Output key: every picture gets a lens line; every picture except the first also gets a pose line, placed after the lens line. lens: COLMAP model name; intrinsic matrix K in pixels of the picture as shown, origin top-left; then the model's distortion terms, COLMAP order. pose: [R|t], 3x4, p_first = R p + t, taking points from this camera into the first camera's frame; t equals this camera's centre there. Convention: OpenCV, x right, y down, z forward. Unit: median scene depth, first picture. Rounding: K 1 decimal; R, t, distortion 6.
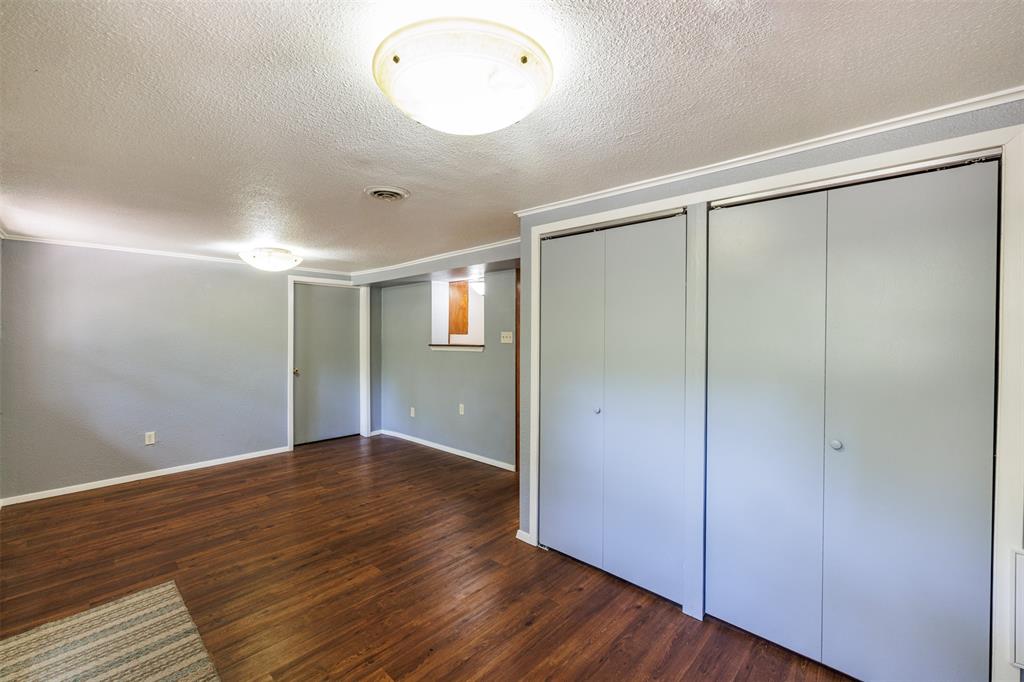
lens RADIAL K [[430.0, 0, 511.7], [0, 430.0, 338.4], [0, 0, 1]] dist [-0.000238, 0.000172]
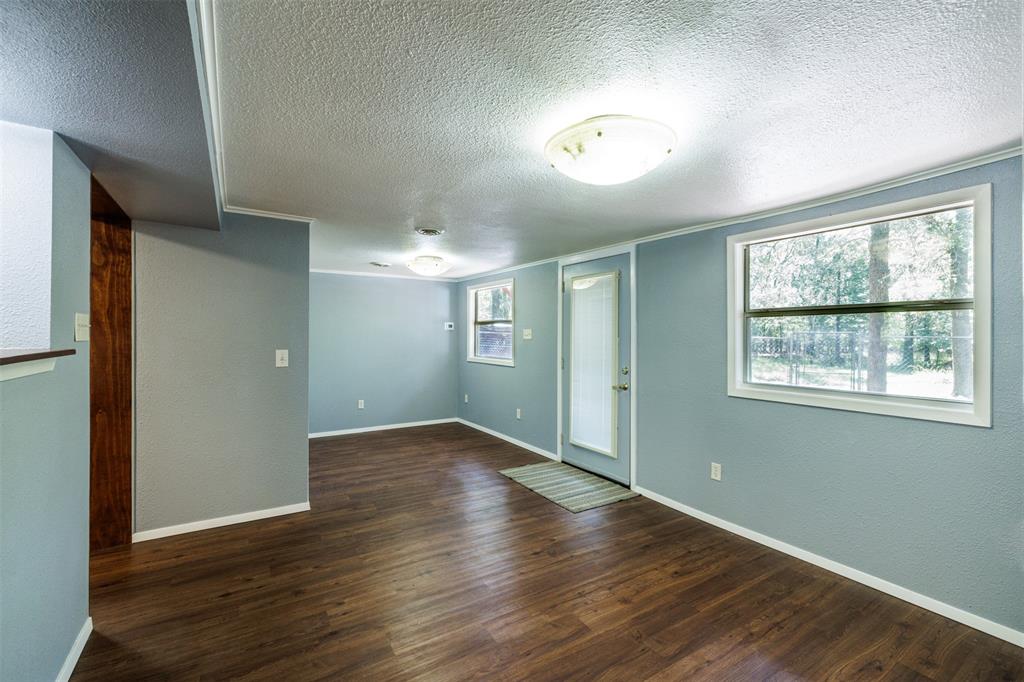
lens RADIAL K [[430.0, 0, 510.5], [0, 430.0, 336.6], [0, 0, 1]] dist [-0.000238, 0.000172]
pose [[-0.966312, -0.006067, 0.257302, -0.719981], [-0.004224, 0.999961, 0.007717, 0.002182], [-0.257339, 0.006370, -0.966300, 1.808346]]
